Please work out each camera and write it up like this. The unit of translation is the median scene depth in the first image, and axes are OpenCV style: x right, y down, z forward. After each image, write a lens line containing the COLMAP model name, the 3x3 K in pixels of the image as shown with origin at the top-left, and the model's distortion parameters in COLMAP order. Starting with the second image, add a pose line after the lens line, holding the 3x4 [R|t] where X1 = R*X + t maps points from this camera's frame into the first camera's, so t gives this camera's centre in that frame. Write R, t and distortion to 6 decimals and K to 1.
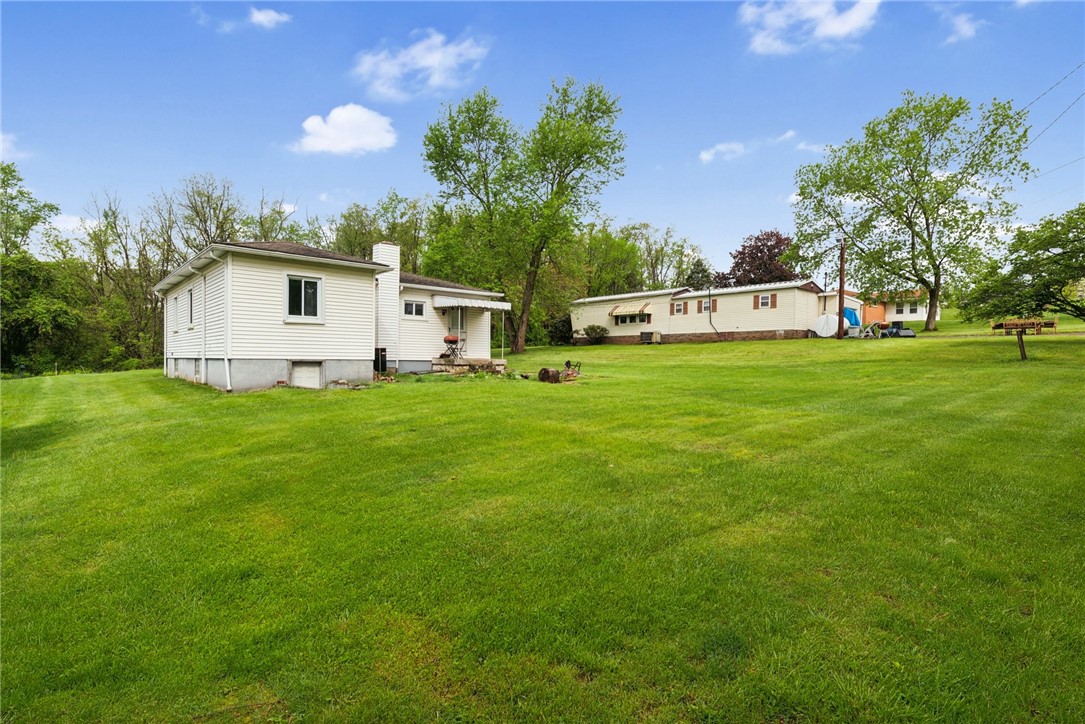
lens RADIAL K [[532.3, 0, 542.3], [0, 532.3, 360.3], [0, 0, 1]] dist [-0.001661, -0.000405]
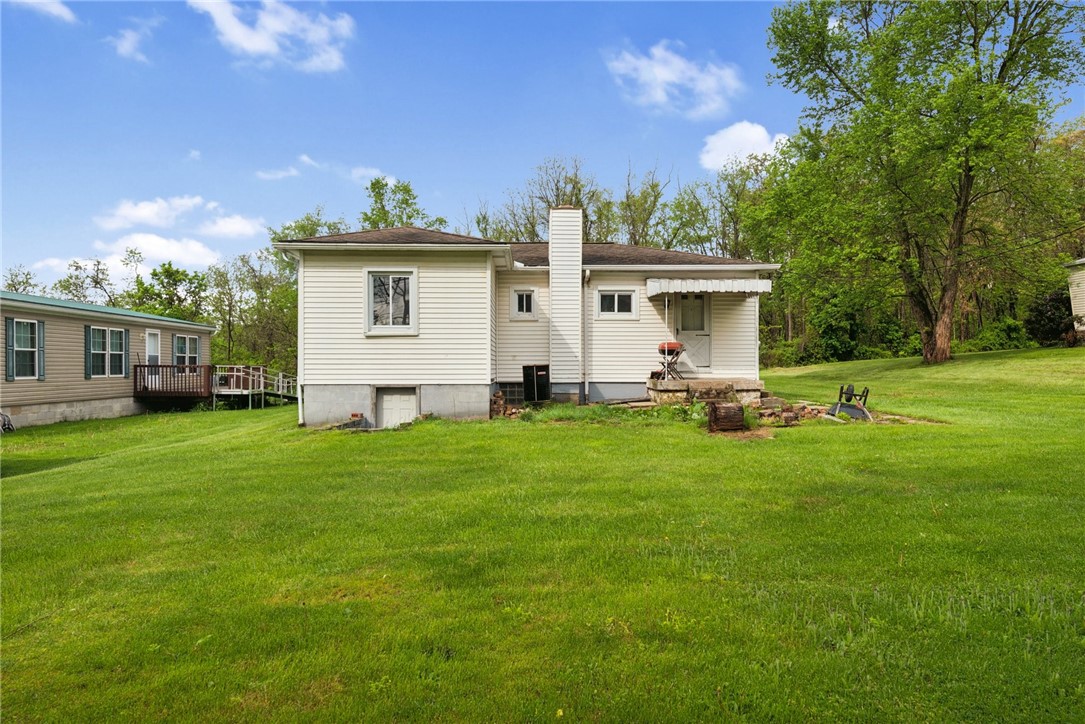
lens RADIAL K [[735.8, 0, 544.1], [0, 735.8, 360.1], [0, 0, 1]] dist [0.032369, -0.004812]
pose [[0.765297, -0.018723, -0.643405, 0.269686], [0.008193, 0.999779, -0.019348, -0.010180], [0.643625, 0.009535, 0.765281, 0.262511]]
